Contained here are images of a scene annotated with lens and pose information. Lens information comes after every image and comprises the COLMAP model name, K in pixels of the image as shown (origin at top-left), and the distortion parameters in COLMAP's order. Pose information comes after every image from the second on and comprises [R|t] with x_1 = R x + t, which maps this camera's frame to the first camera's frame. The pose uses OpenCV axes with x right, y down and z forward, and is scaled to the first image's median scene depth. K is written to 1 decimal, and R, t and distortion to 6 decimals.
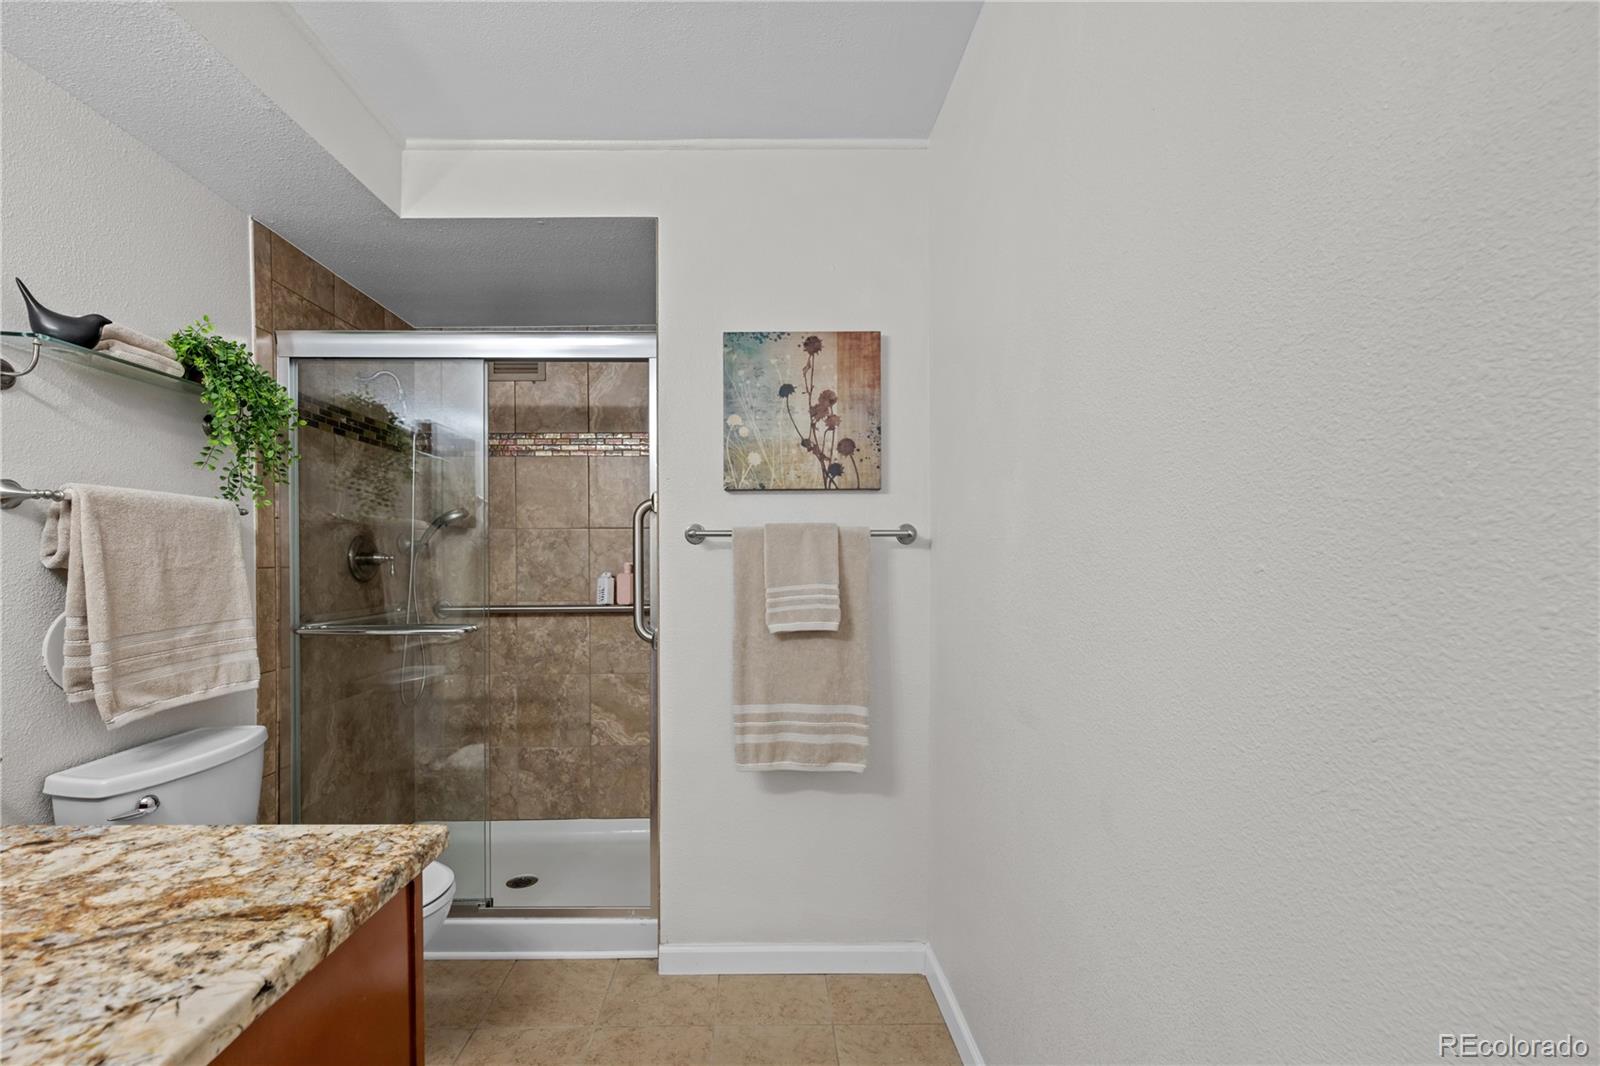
lens RADIAL K [[642.1, 0, 799.4], [0, 642.1, 545.7], [0, 0, 1]] dist [-0.008229, -0.000006]
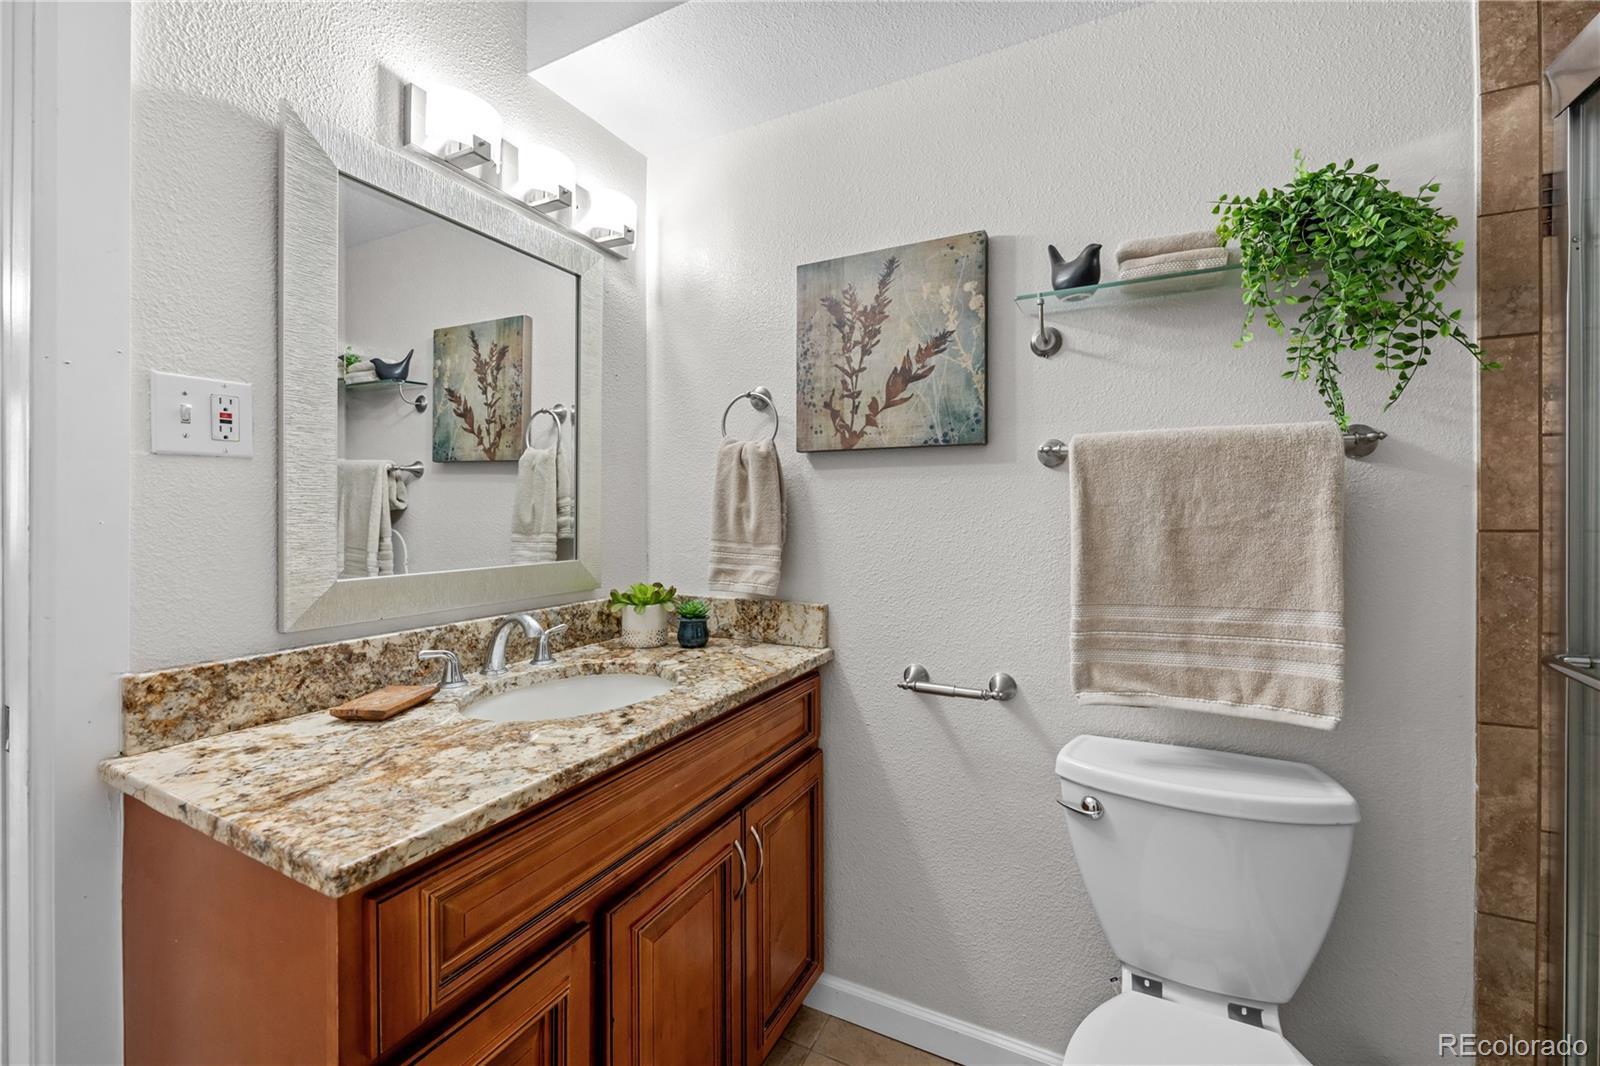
lens RADIAL K [[642.1, 0, 805.3], [0, 642.1, 525.5], [0, 0, 1]] dist [-0.008229, -0.000006]
pose [[-0.497121, 0.013319, -0.867579, -0.211735], [0.016989, 0.999840, 0.005614, 0.048061], [0.867515, -0.011949, -0.497268, 2.133909]]
